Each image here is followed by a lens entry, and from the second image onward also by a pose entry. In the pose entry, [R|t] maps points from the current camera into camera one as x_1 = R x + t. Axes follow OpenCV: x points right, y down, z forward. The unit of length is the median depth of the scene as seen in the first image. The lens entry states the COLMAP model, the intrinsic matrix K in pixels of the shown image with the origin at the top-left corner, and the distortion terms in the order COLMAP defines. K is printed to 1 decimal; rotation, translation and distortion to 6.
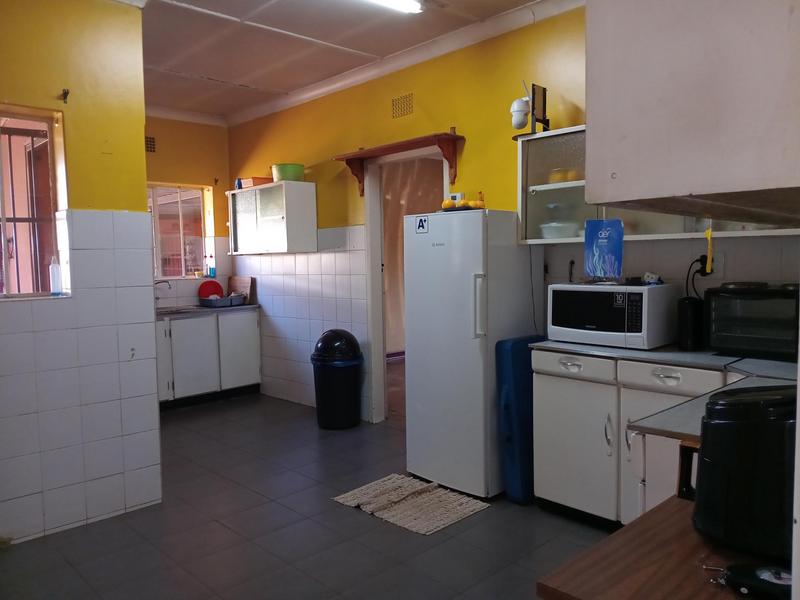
lens RADIAL K [[618.2, 0, 400.0], [0, 618.2, 301.8], [0, 0, 1]] dist [0.057113, -0.103528]
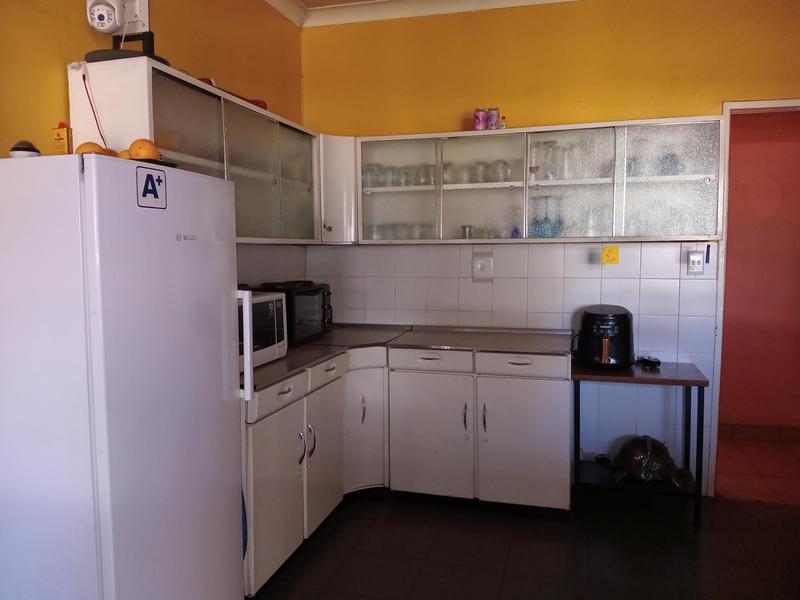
lens RADIAL K [[618.2, 0, 399.4], [0, 618.2, 301.5], [0, 0, 1]] dist [0.057113, -0.103528]
pose [[-0.498448, -0.053456, 0.865270, -0.432006], [0.075504, 0.991627, 0.104758, -0.080025], [-0.863625, 0.117547, -0.490238, 1.085099]]
